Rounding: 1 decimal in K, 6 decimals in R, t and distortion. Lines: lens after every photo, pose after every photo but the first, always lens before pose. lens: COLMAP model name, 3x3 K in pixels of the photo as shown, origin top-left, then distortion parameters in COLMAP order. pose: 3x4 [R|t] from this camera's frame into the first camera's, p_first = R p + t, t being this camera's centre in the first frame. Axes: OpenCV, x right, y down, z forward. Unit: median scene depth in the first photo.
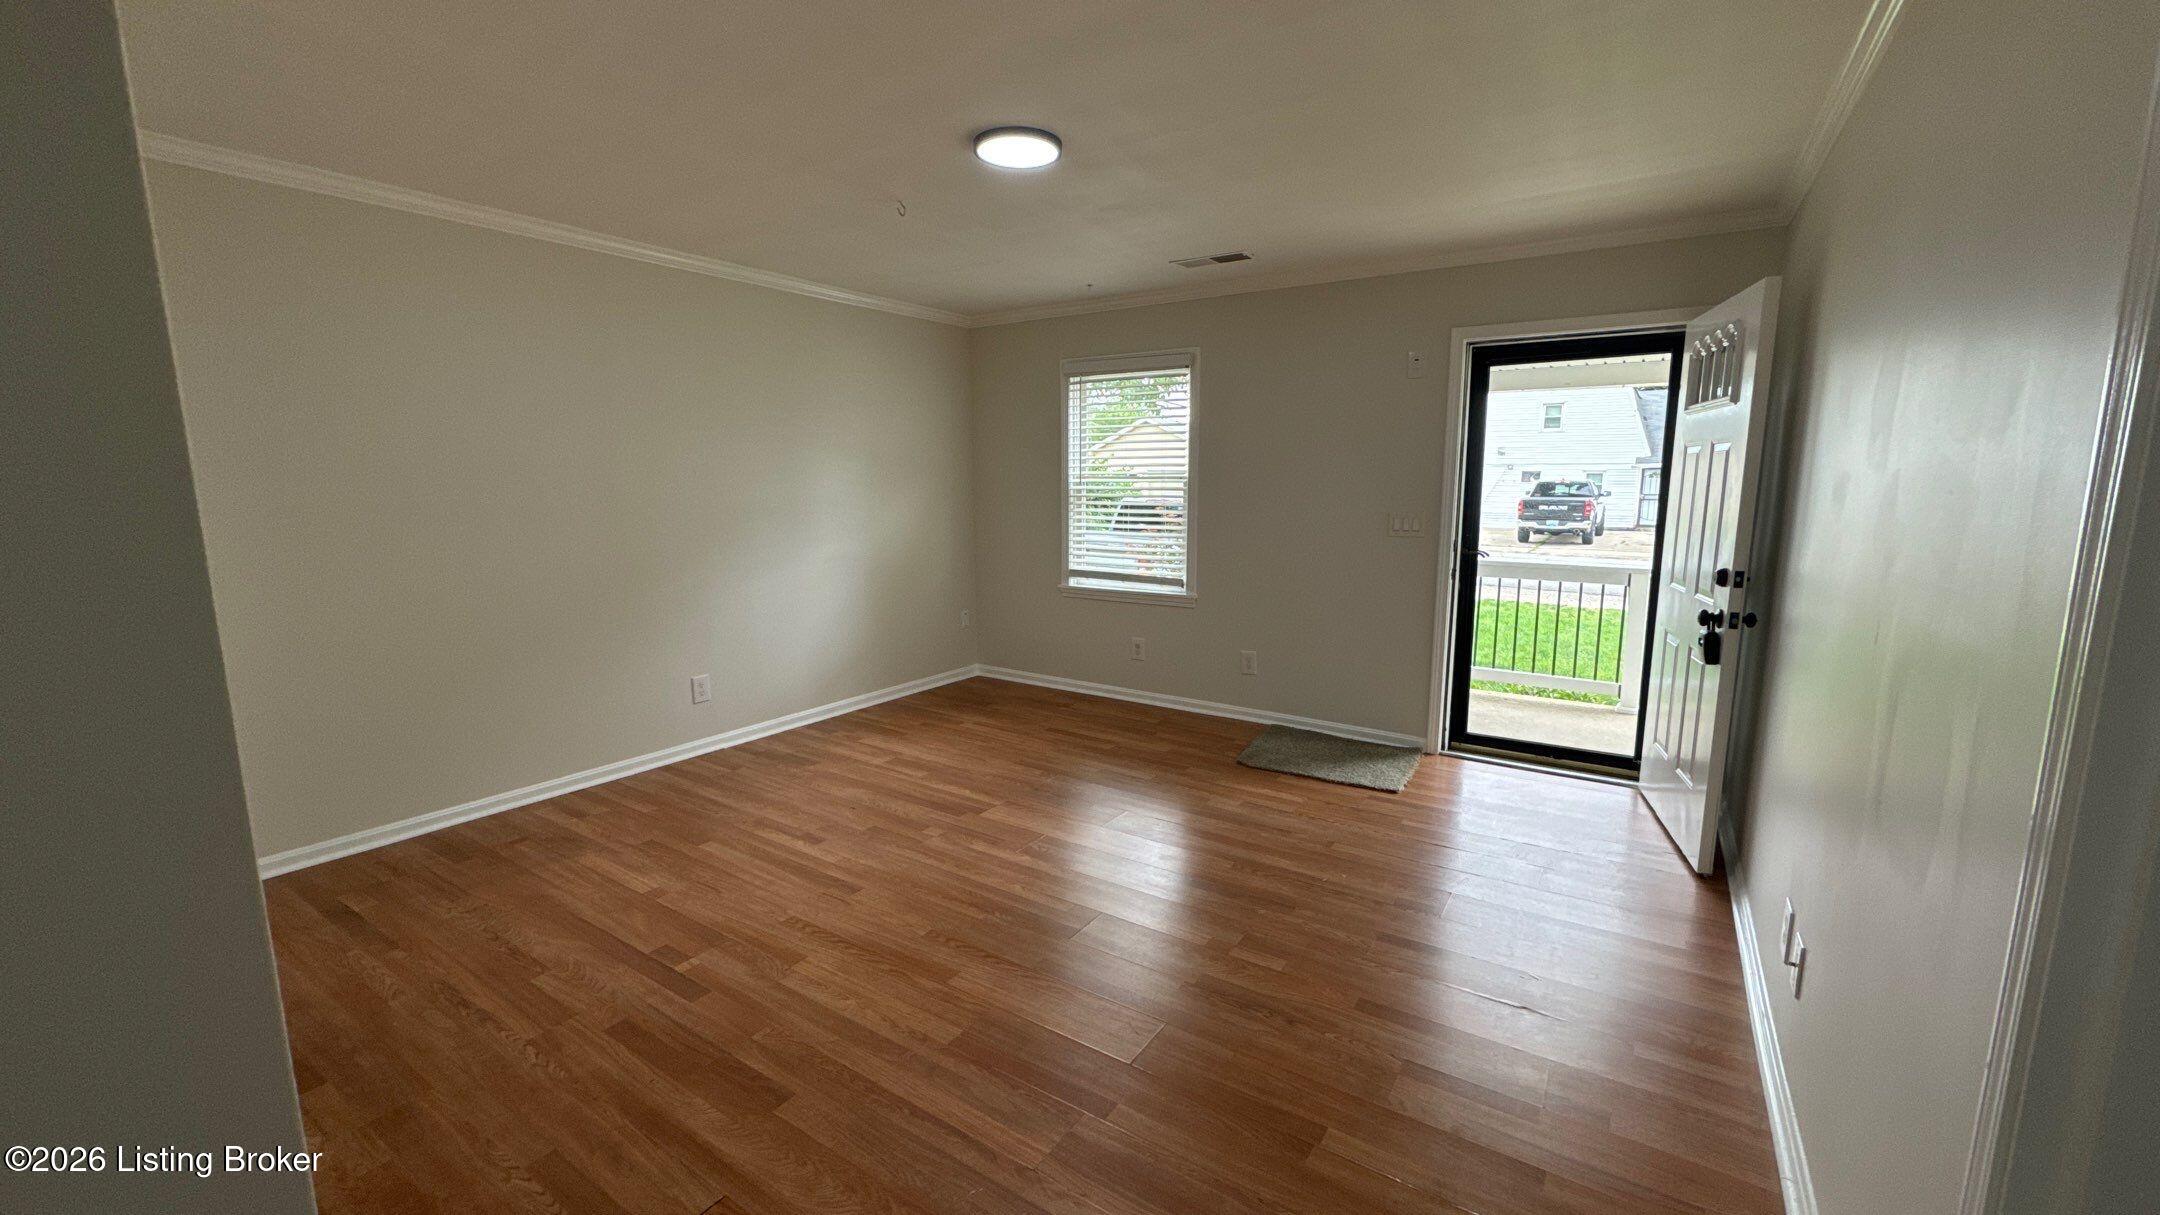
lens RADIAL K [[855.3, 0, 1081.9], [0, 855.3, 604.8], [0, 0, 1]] dist [-0.002481, 0.000070]
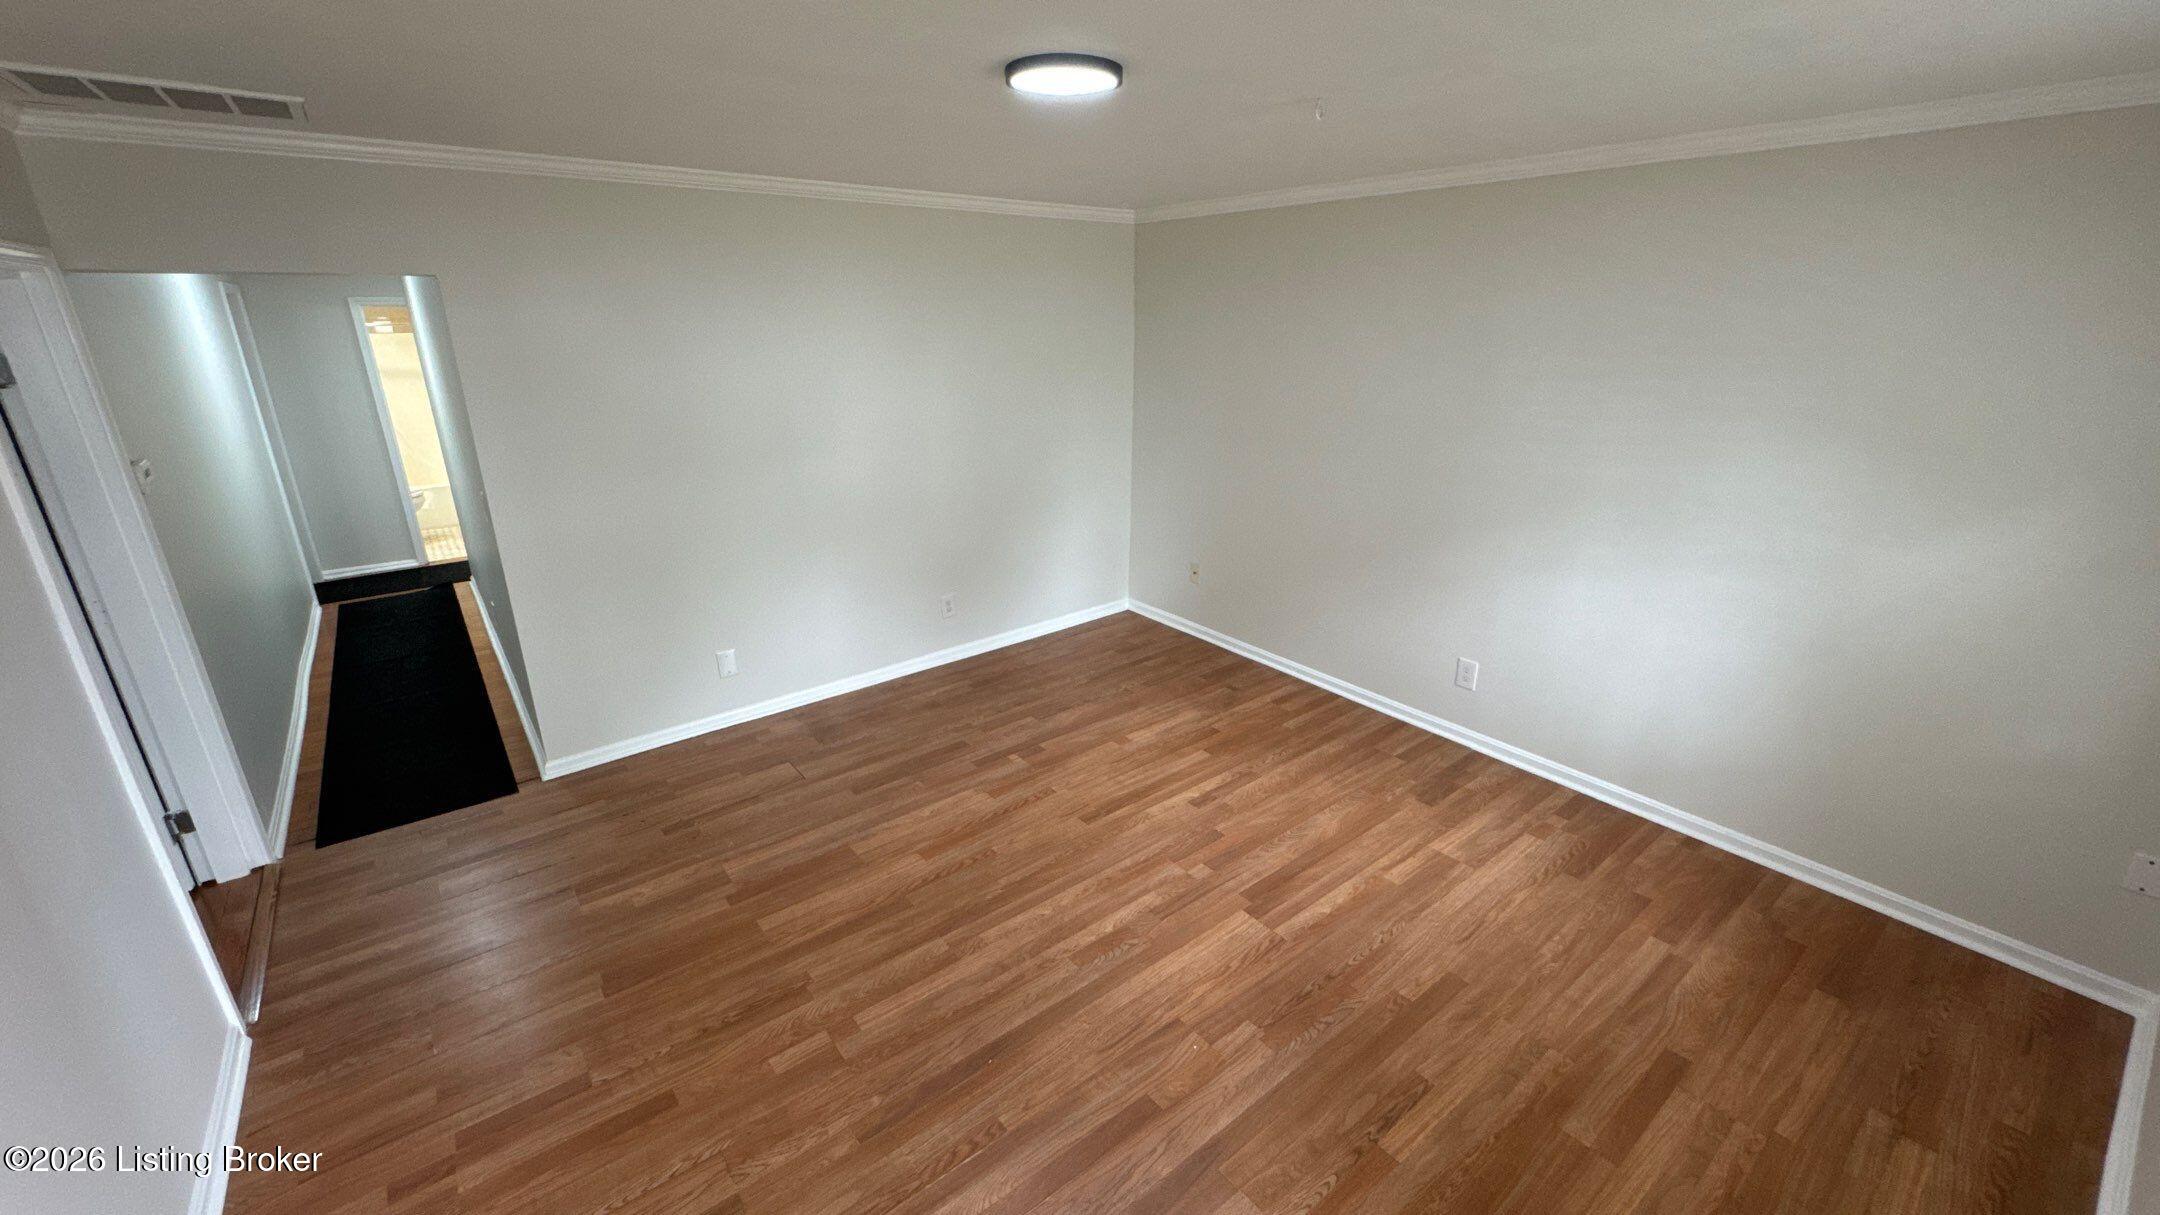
lens RADIAL K [[855.3, 0, 1080.8], [0, 855.3, 606.0], [0, 0, 1]] dist [-0.002481, 0.000070]
pose [[-0.316154, 0.312674, -0.895702, 0.580449], [-0.136814, 0.919232, 0.369180, -0.304452], [0.938791, 0.239262, -0.247840, 1.030277]]
